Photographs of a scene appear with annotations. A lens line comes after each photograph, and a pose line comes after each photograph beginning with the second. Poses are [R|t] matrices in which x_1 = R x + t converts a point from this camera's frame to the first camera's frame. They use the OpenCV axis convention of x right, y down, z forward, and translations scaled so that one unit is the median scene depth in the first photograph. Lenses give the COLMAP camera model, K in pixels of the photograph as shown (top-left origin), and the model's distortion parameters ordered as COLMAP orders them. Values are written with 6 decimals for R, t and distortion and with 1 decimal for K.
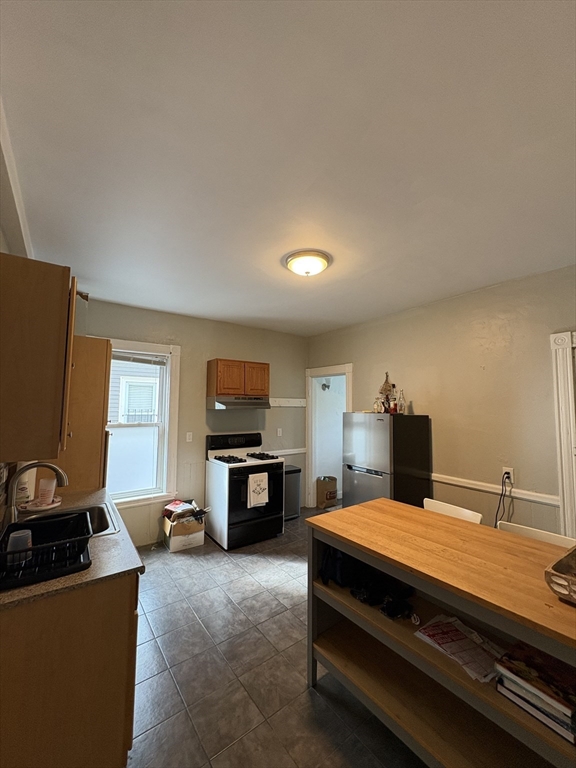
lens RADIAL K [[305.4, 0, 288.0], [0, 305.4, 384.0], [0, 0, 1]] dist [0.000124, 0.000132]
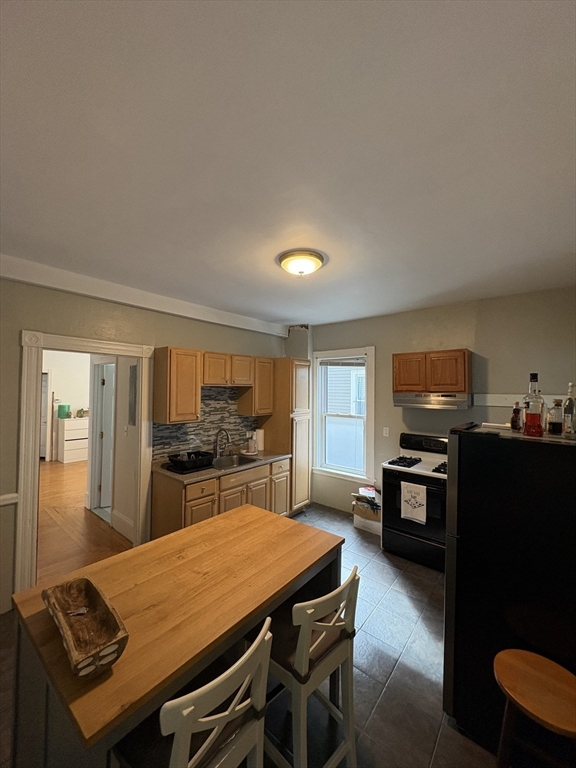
lens RADIAL K [[305.4, 0, 288.0], [0, 305.4, 384.0], [0, 0, 1]] dist [0.000124, 0.000132]
pose [[0.244170, -0.020939, -0.969506, 0.882533], [0.060229, 0.998164, -0.006389, -0.003894], [0.967860, -0.056833, 0.244983, 0.622926]]
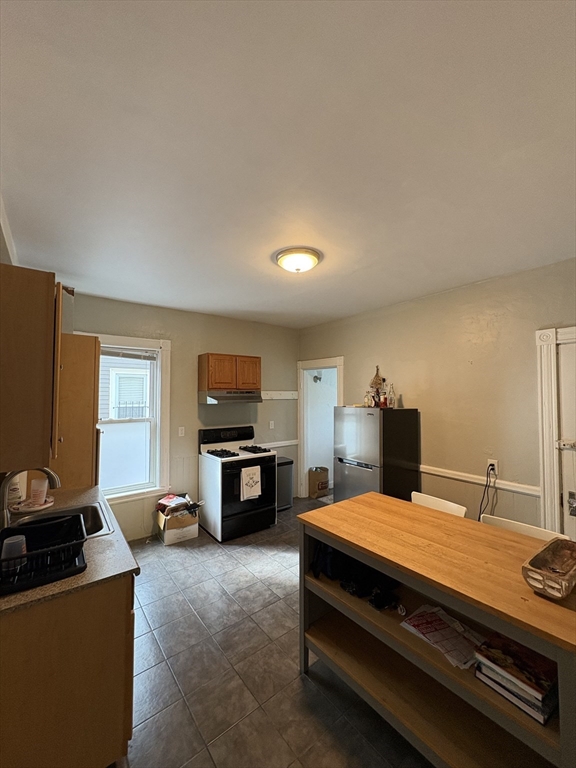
lens RADIAL K [[305.4, 0, 288.0], [0, 305.4, 384.0], [0, 0, 1]] dist [0.000124, 0.000132]
pose [[0.999654, -0.007710, 0.025162, 0.003182], [0.006714, 0.999199, 0.039444, -0.028351], [-0.025446, -0.039262, 0.998905, -0.005406]]
